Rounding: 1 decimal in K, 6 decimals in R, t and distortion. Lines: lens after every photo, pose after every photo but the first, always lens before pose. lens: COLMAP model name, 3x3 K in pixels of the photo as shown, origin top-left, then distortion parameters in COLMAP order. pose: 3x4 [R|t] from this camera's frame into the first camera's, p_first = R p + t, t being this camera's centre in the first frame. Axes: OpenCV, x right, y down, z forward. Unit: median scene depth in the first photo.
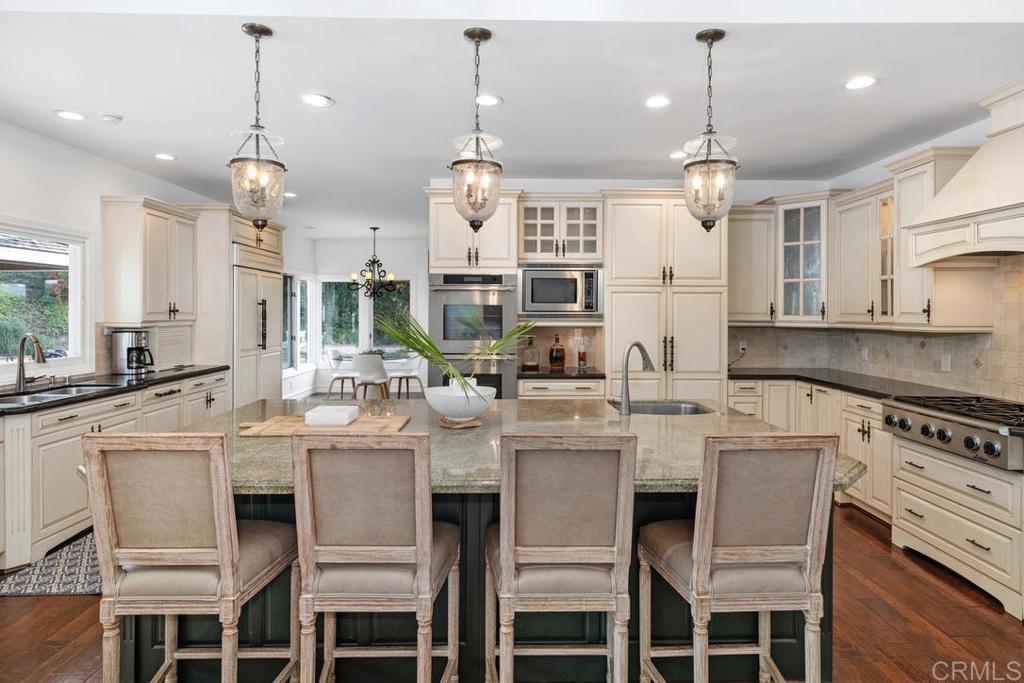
lens RADIAL K [[566.4, 0, 513.7], [0, 566.4, 327.3], [0, 0, 1]] dist [-0.008585, -0.002488]
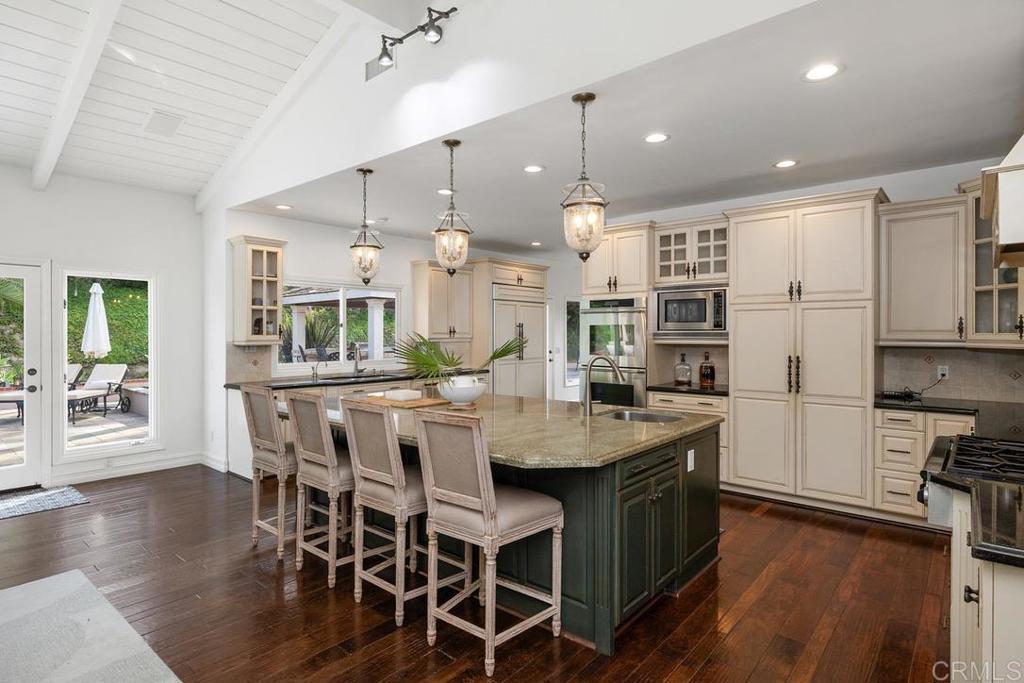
lens RADIAL K [[540.6, 0, 512.0], [0, 540.6, 341.5], [0, 0, 1]] dist [-0.002012, -0.000791]
pose [[0.757760, 0.005991, -0.652505, 0.491713], [-0.012801, 0.999902, -0.005686, 0.003213], [0.652407, 0.012661, 0.757763, 0.016191]]
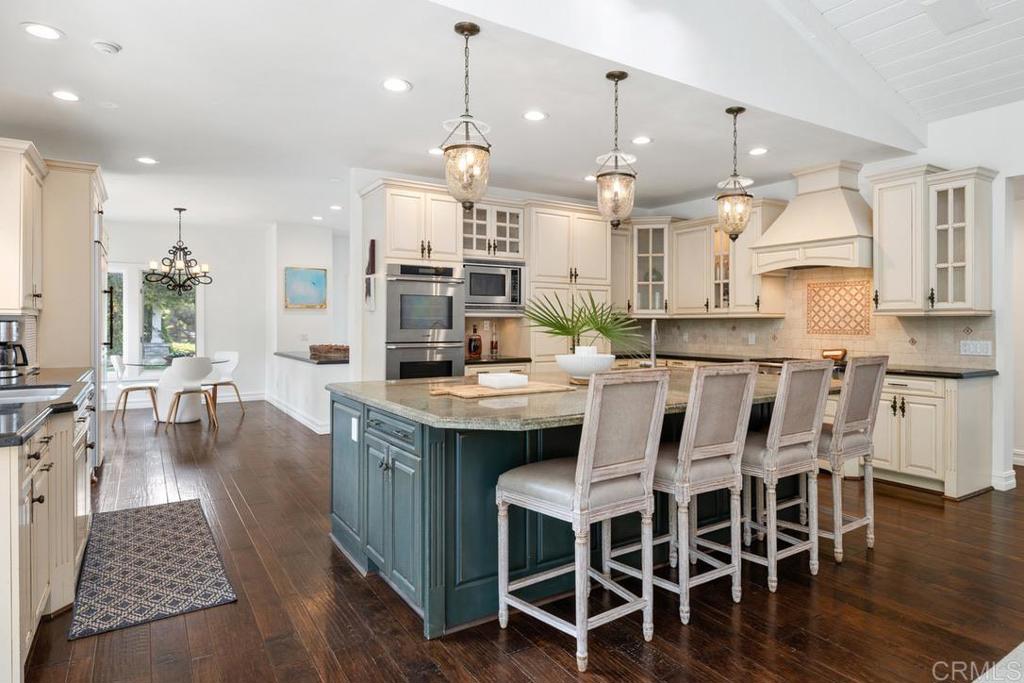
lens RADIAL K [[593.9, 0, 512.0], [0, 593.9, 341.5], [0, 0, 1]] dist [-0.003738, -0.001256]
pose [[0.850514, -0.017155, 0.525673, -0.506843], [0.014987, 0.999853, 0.008381, 0.037953], [-0.525739, 0.000751, 0.850646, -0.018209]]
